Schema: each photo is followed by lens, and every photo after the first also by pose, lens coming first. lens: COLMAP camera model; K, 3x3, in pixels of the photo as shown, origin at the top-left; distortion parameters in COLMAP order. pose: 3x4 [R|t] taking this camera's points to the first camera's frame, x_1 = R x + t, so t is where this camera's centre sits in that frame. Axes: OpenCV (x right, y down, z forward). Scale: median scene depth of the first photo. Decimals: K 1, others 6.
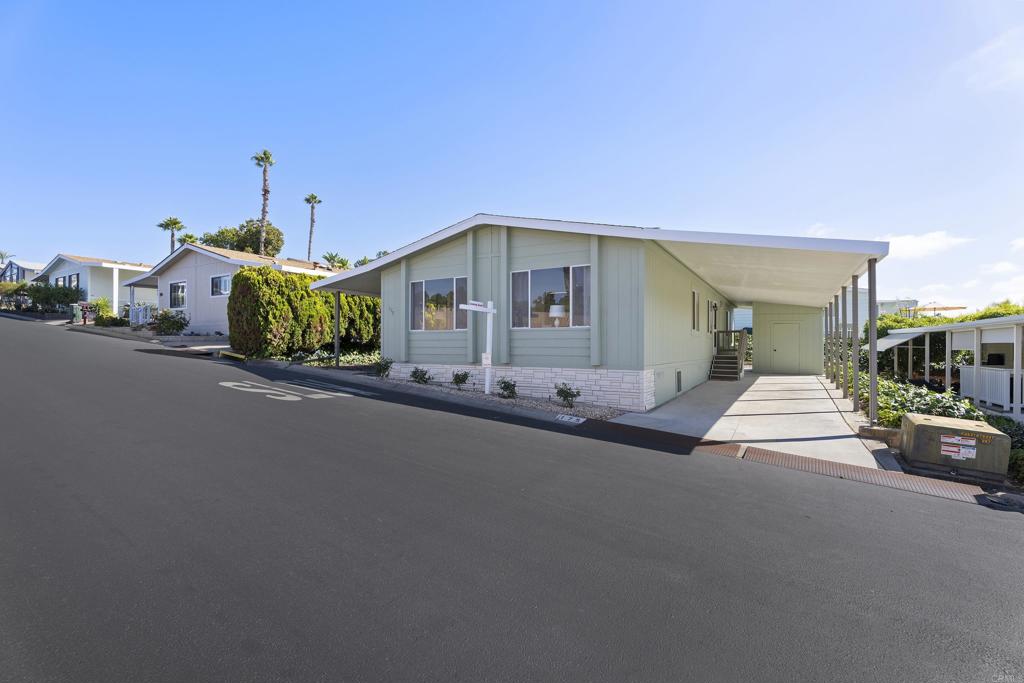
lens RADIAL K [[467.4, 0, 512.0], [0, 467.4, 341.5], [0, 0, 1]] dist [-0.002822, -0.000246]
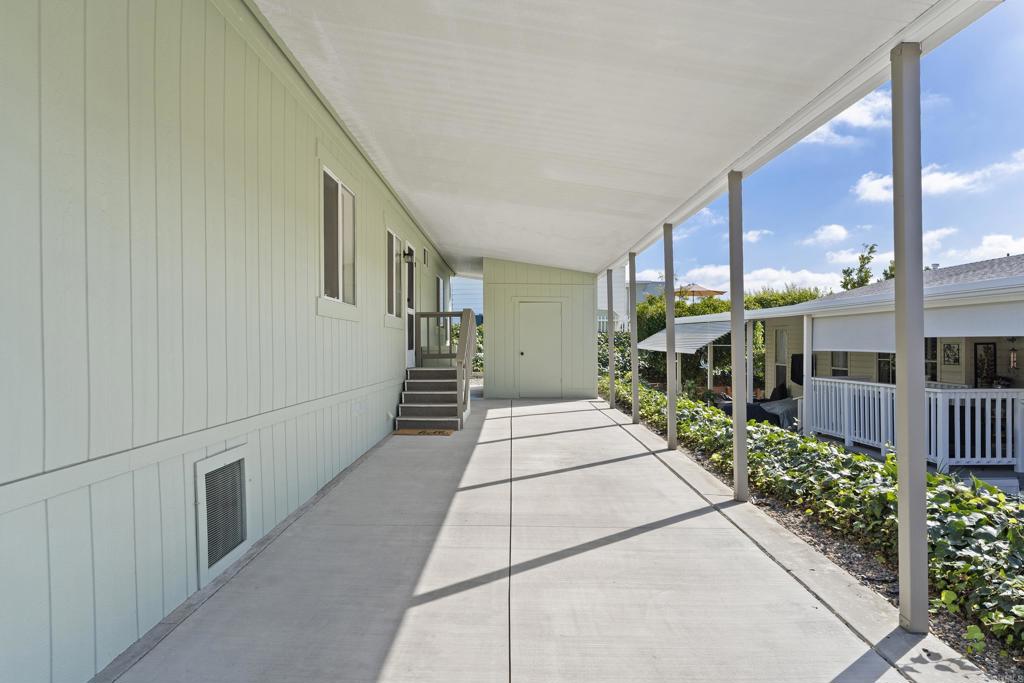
lens RADIAL K [[625.5, 0, 512.0], [0, 625.5, 341.5], [0, 0, 1]] dist [-0.001212, -0.000467]
pose [[0.859025, -0.005183, 0.511907, 0.267368], [0.002623, 0.999980, 0.005723, 0.001458], [-0.511926, -0.003574, 0.859022, 0.554237]]
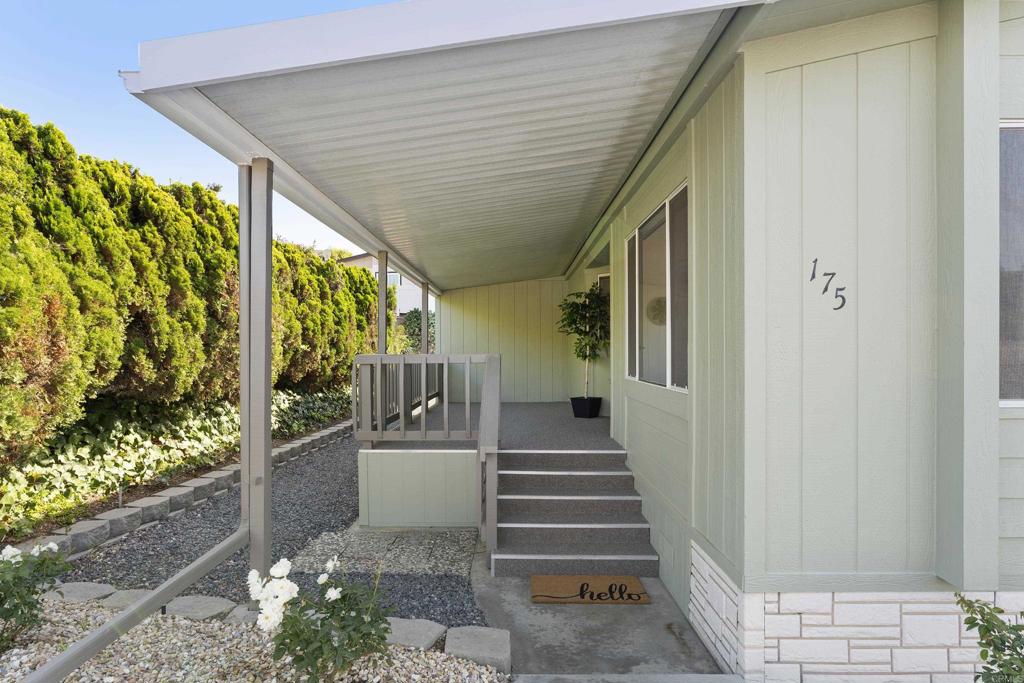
lens RADIAL K [[584.7, 0, 509.4], [0, 584.7, 352.8], [0, 0, 1]] dist [-0.004378, -0.000939]
pose [[0.861241, -0.007976, 0.508134, -0.403779], [0.000621, 0.999893, 0.014643, -0.037453], [-0.508196, -0.012296, 0.861154, 0.761378]]
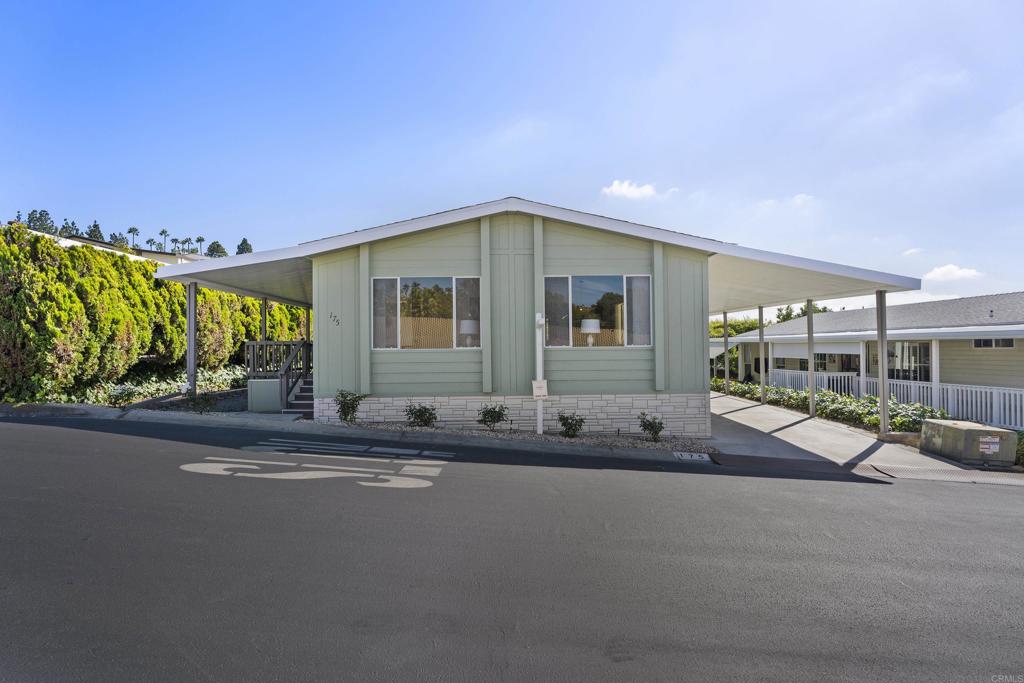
lens RADIAL K [[517.9, 0, 512.0], [0, 517.9, 341.5], [0, 0, 1]] dist [-0.011162, -0.000221]
pose [[0.842990, -0.004392, 0.537911, -0.384070], [0.006118, 0.999980, -0.001425, -0.027027], [-0.537894, 0.004492, 0.843001, 0.213844]]
